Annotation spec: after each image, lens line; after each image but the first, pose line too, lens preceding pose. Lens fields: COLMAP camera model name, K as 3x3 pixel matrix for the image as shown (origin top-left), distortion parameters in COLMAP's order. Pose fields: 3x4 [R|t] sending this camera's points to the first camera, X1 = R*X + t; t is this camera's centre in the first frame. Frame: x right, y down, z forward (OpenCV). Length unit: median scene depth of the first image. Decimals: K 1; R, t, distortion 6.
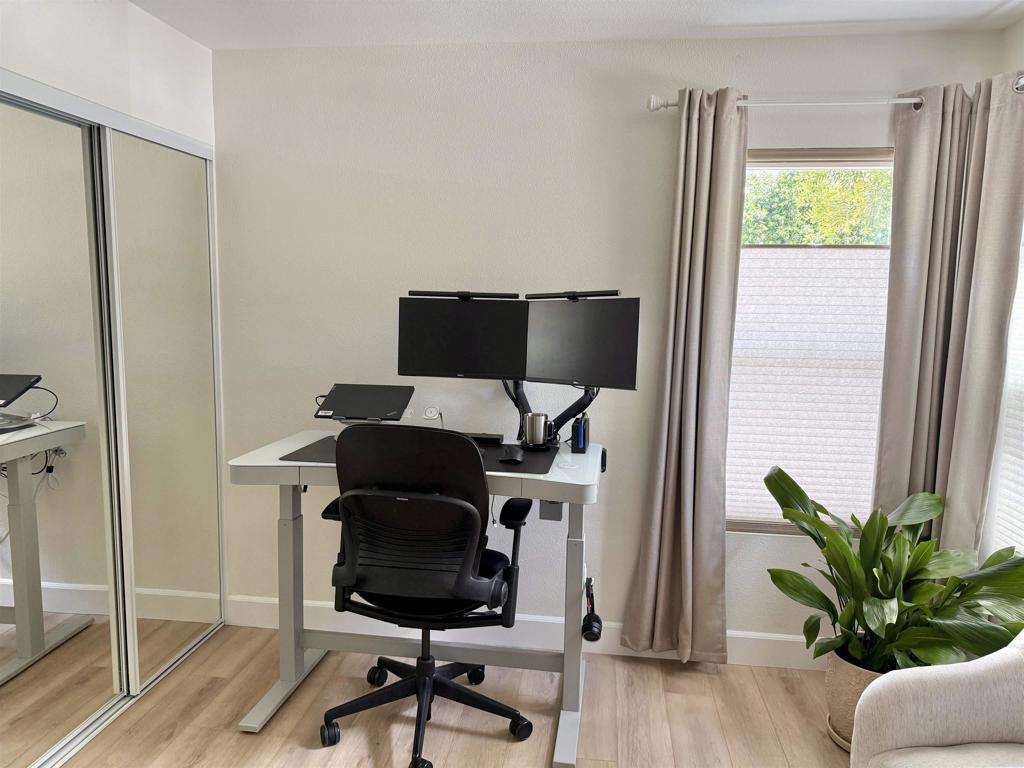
lens RADIAL K [[716.0, 0, 507.3], [0, 716.0, 388.5], [0, 0, 1]] dist [0.122518, -0.194427]
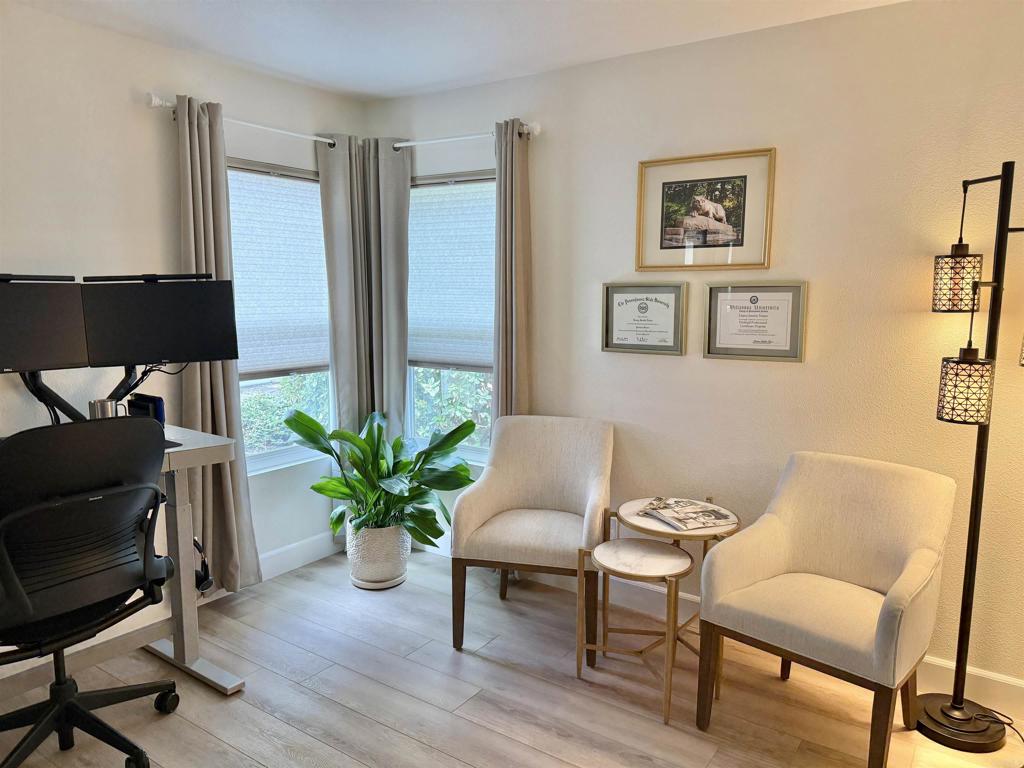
lens RADIAL K [[716.0, 0, 507.3], [0, 716.0, 388.5], [0, 0, 1]] dist [0.122518, -0.194427]
pose [[0.423135, -0.143975, 0.894555, -0.641939], [0.121007, 0.987430, 0.101685, -0.015717], [-0.897950, 0.065221, 0.435238, 0.085958]]
